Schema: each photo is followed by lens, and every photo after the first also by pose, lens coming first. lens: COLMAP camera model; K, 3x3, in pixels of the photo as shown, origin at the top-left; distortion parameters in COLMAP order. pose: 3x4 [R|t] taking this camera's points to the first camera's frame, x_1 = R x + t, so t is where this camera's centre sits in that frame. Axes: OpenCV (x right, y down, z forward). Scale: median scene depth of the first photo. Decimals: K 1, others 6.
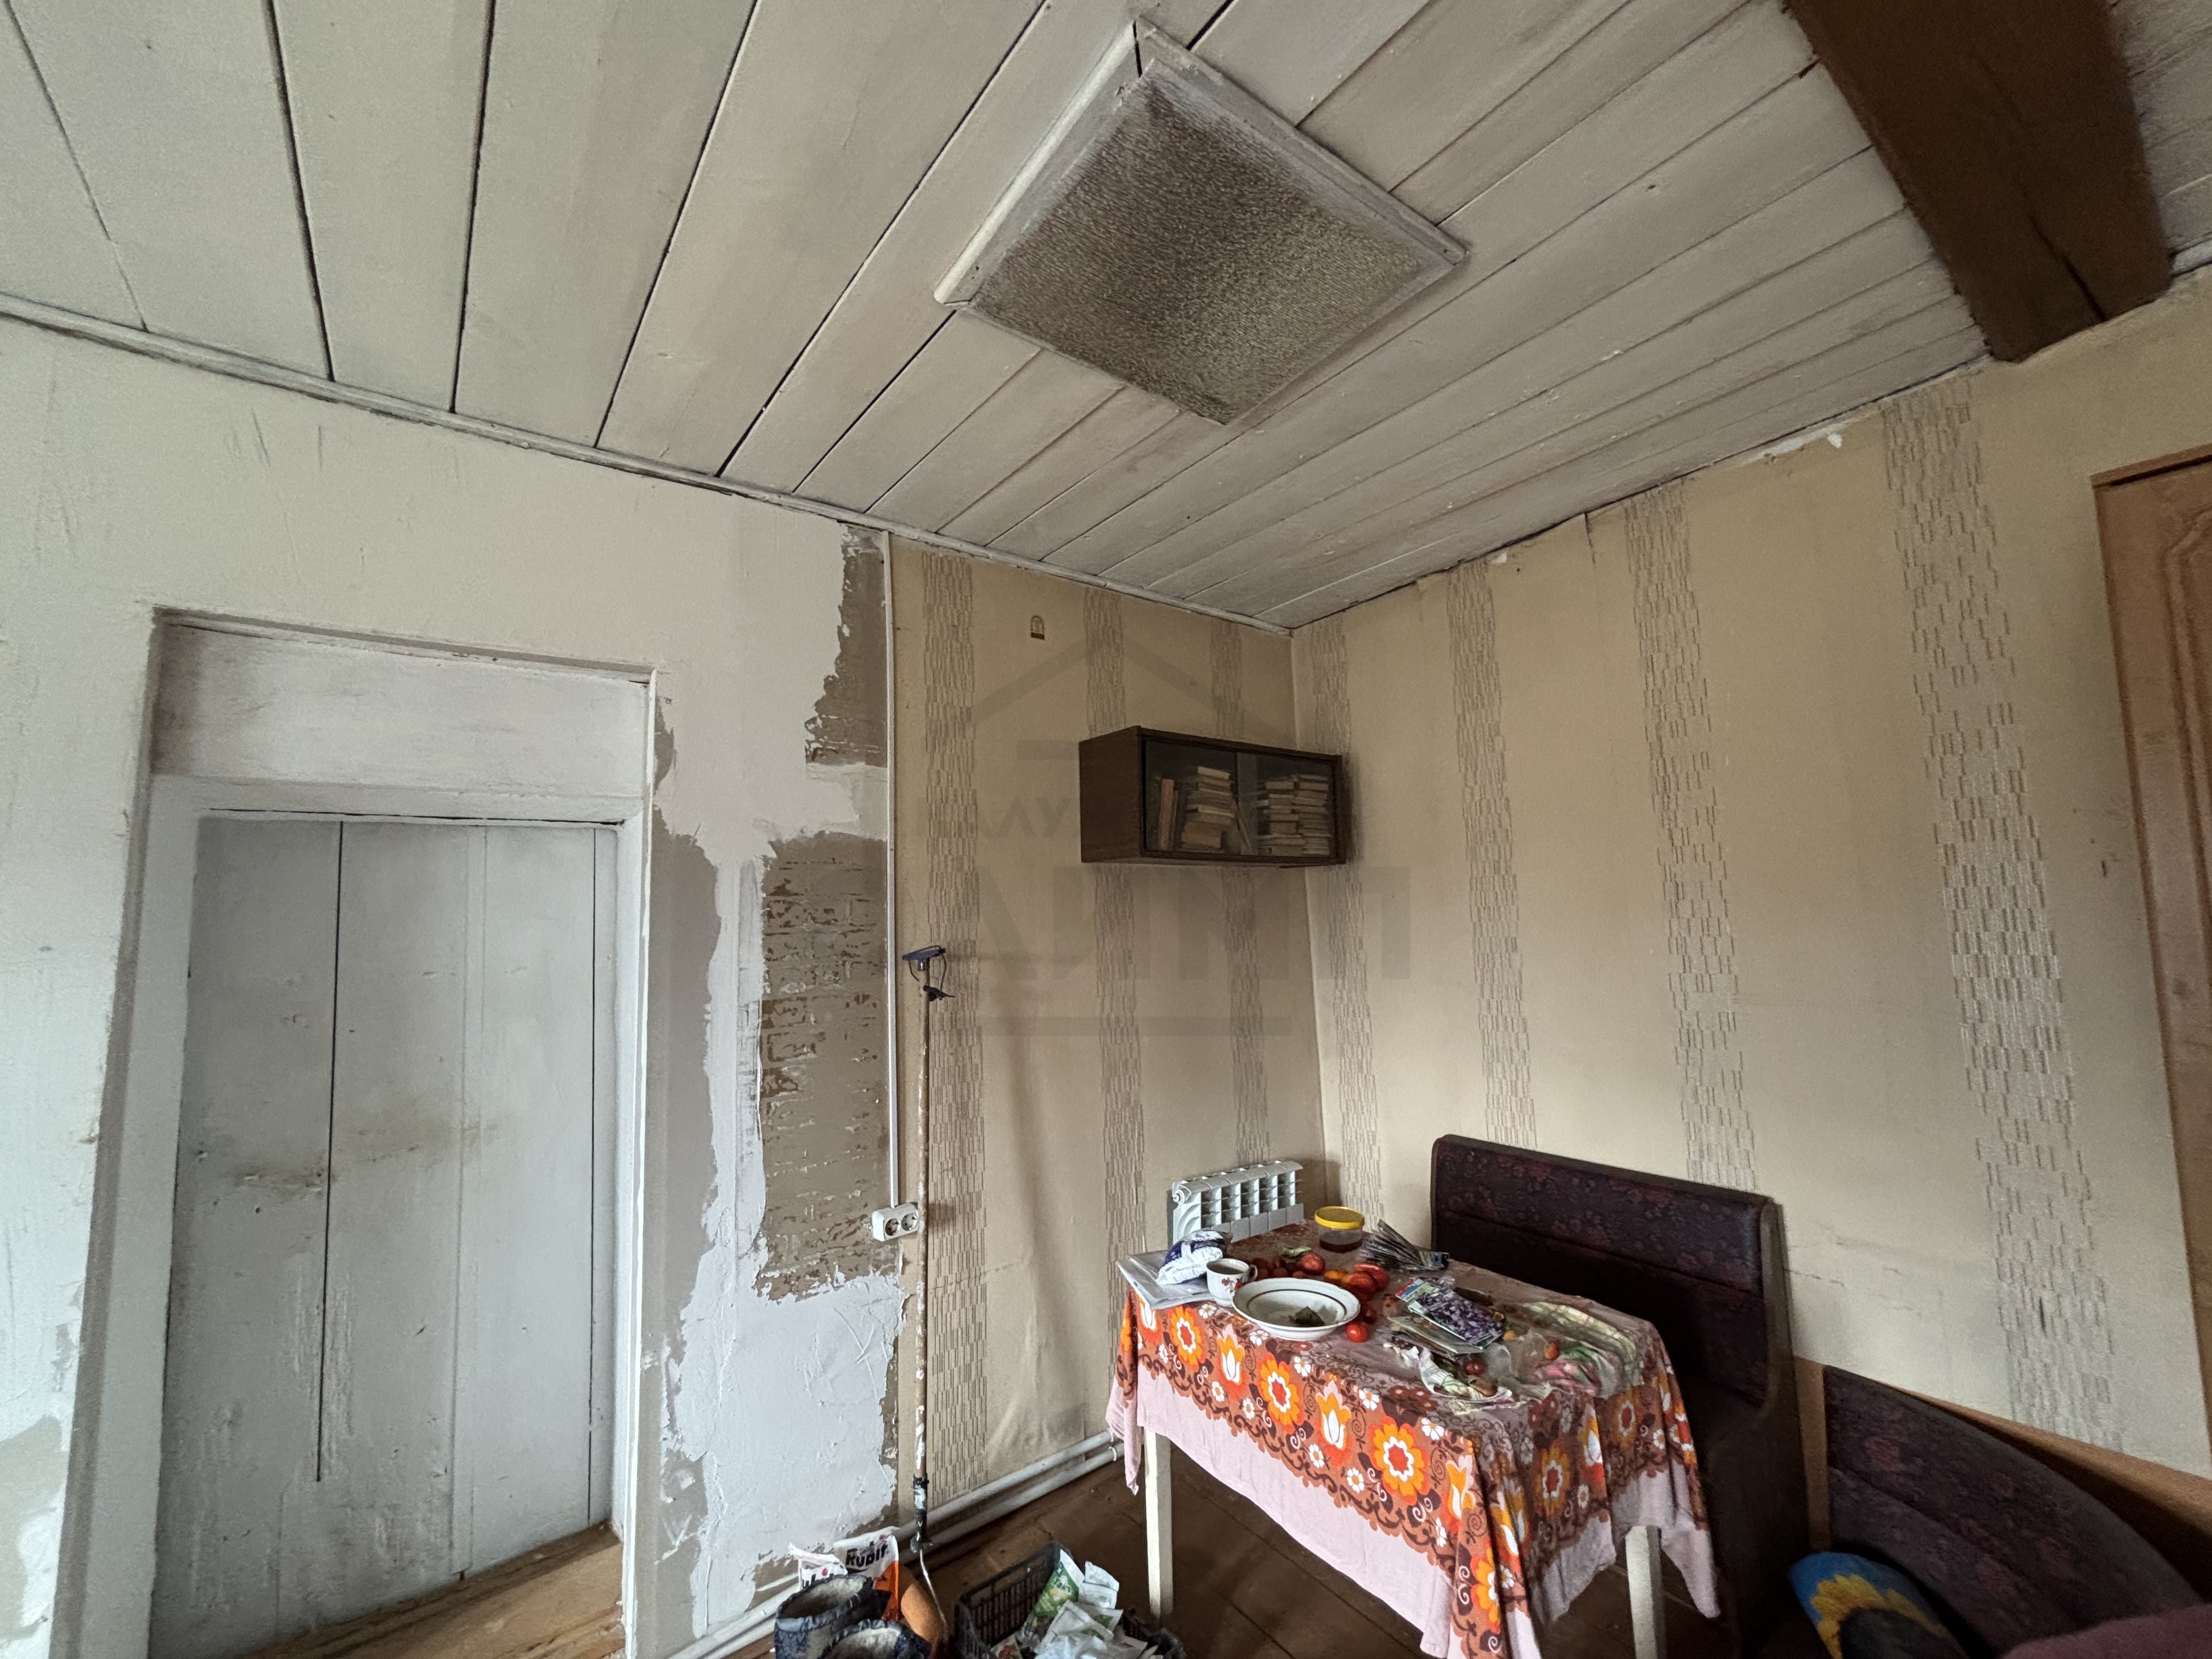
lens RADIAL K [[890.5, 0, 1109.1], [0, 890.5, 831.5], [0, 0, 1]] dist [-0.000440, 0.000183]
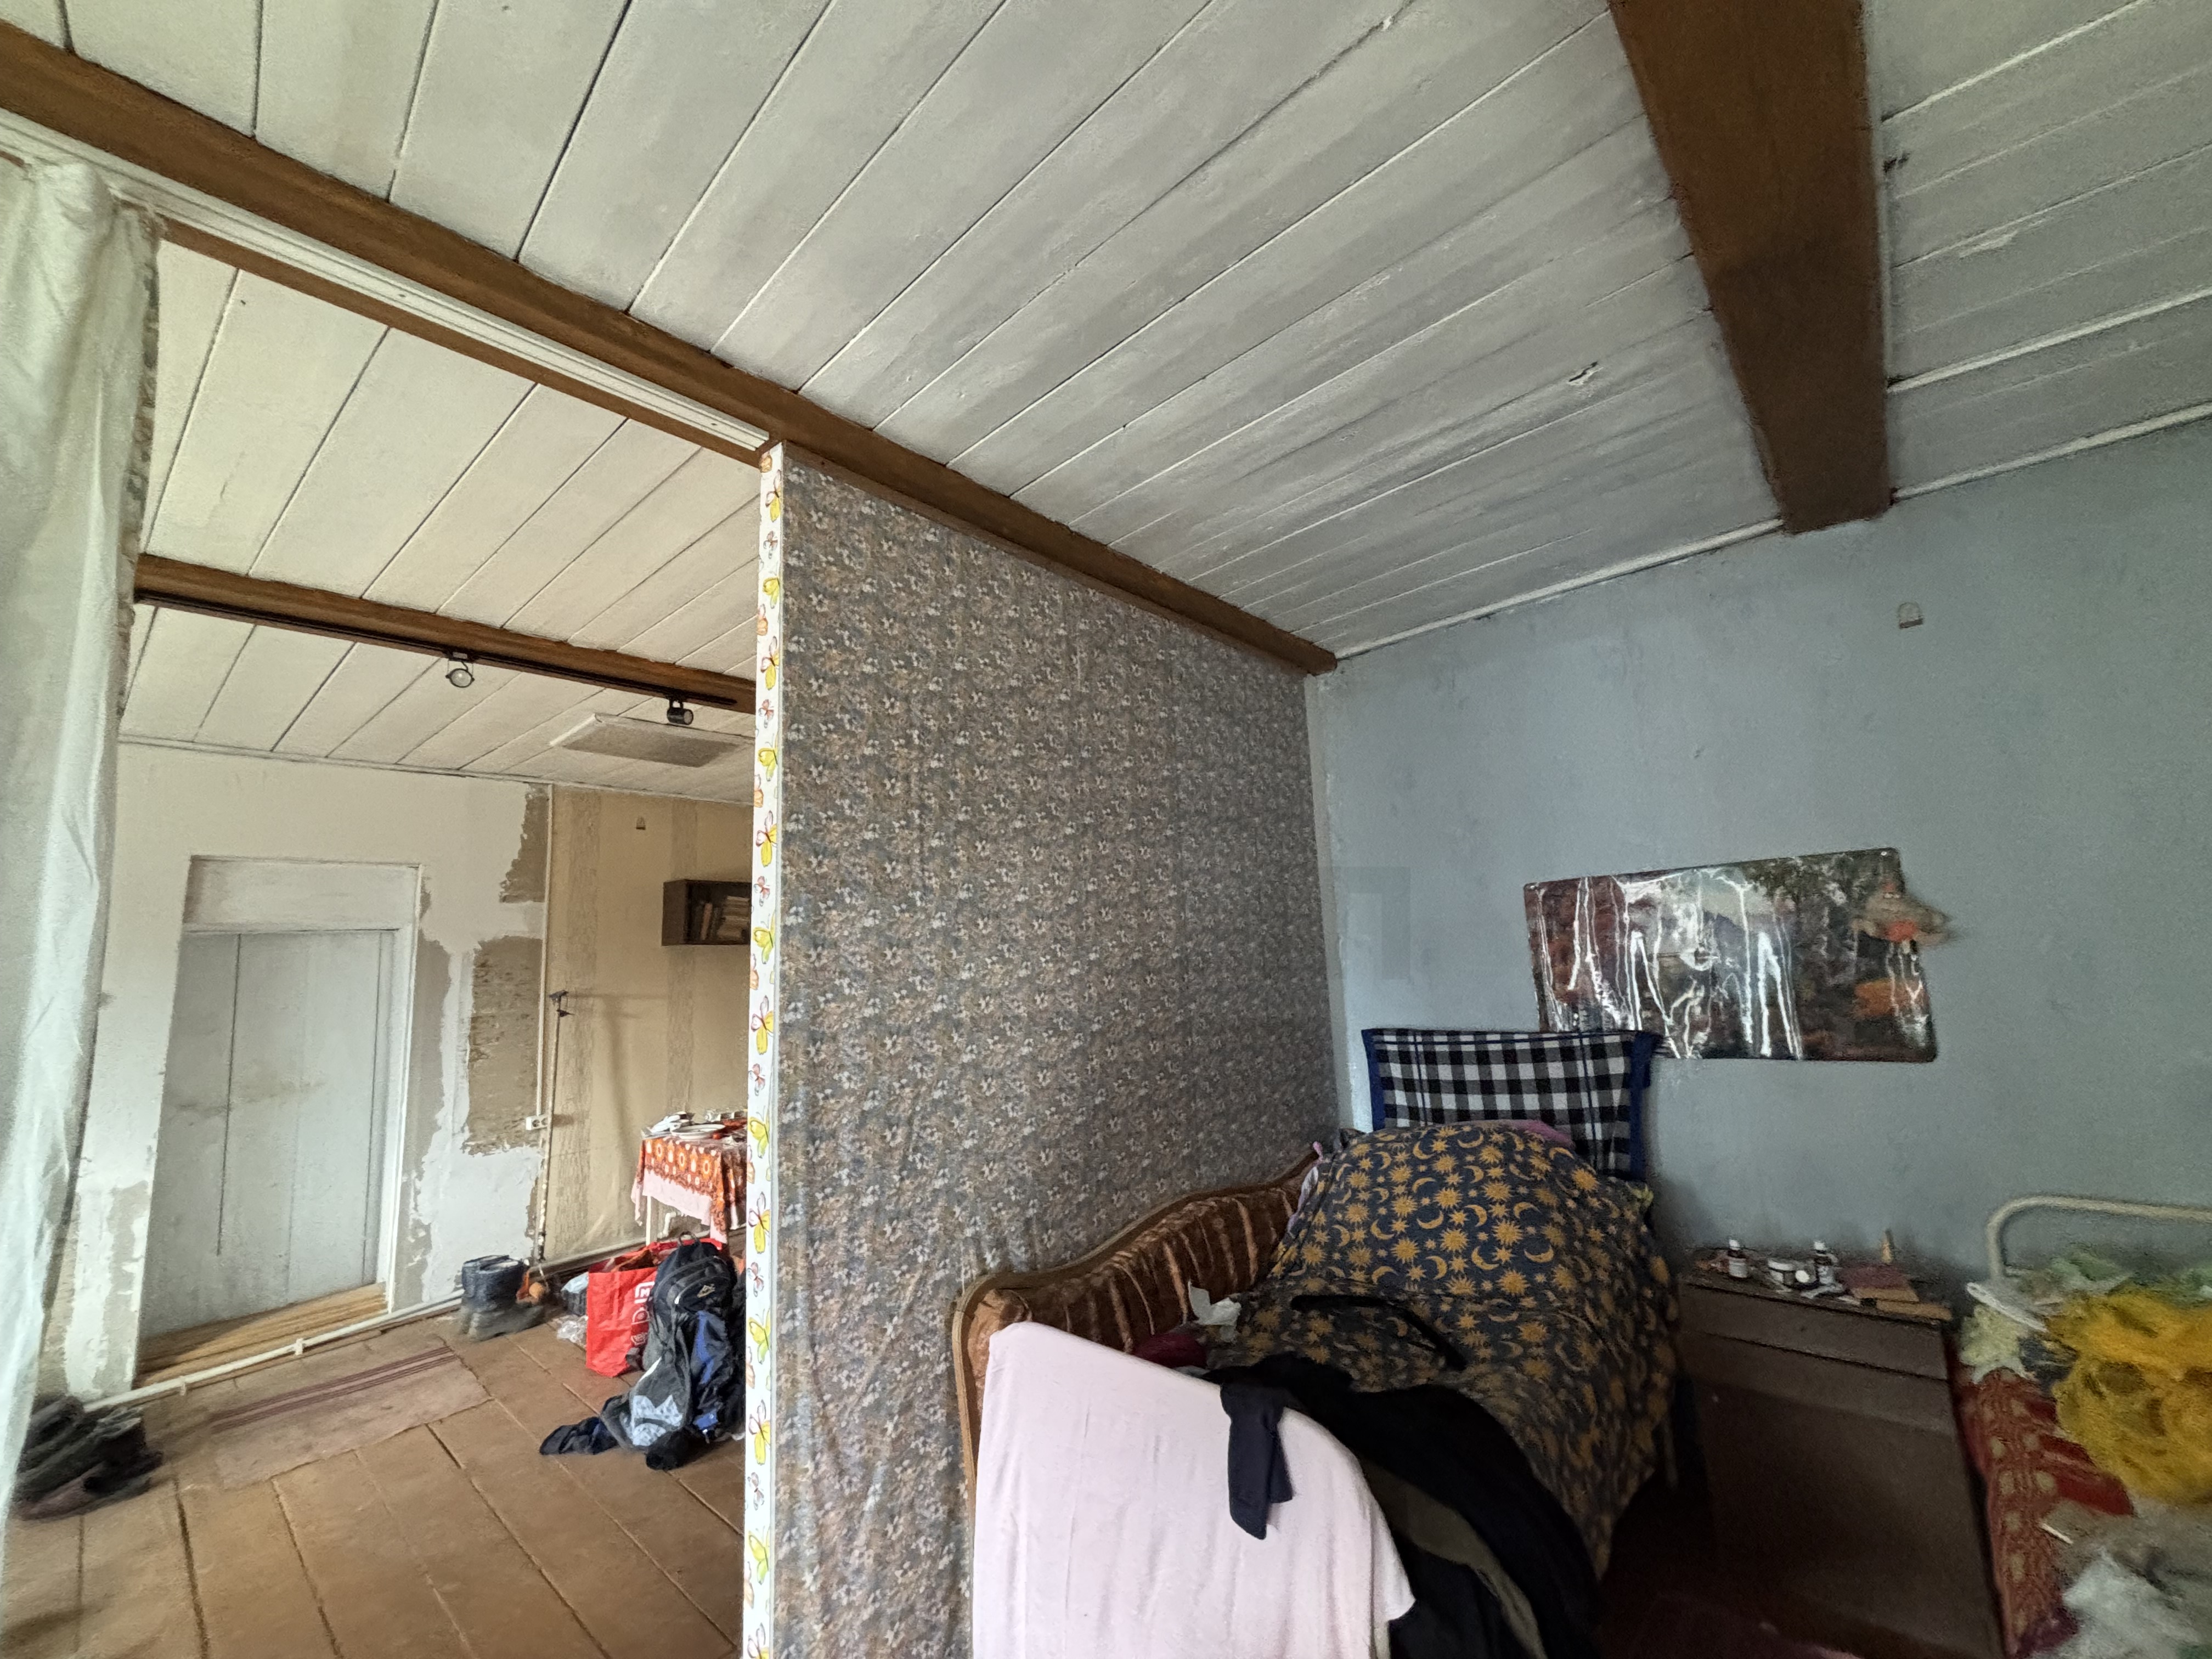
lens RADIAL K [[890.5, 0, 1103.5], [0, 890.5, 833.6], [0, 0, 1]] dist [-0.000440, 0.000183]
pose [[0.978513, 0.020926, 0.205122, 0.640512], [-0.013100, 0.999136, -0.039437, -0.182538], [-0.205770, 0.035902, 0.977942, -1.400792]]
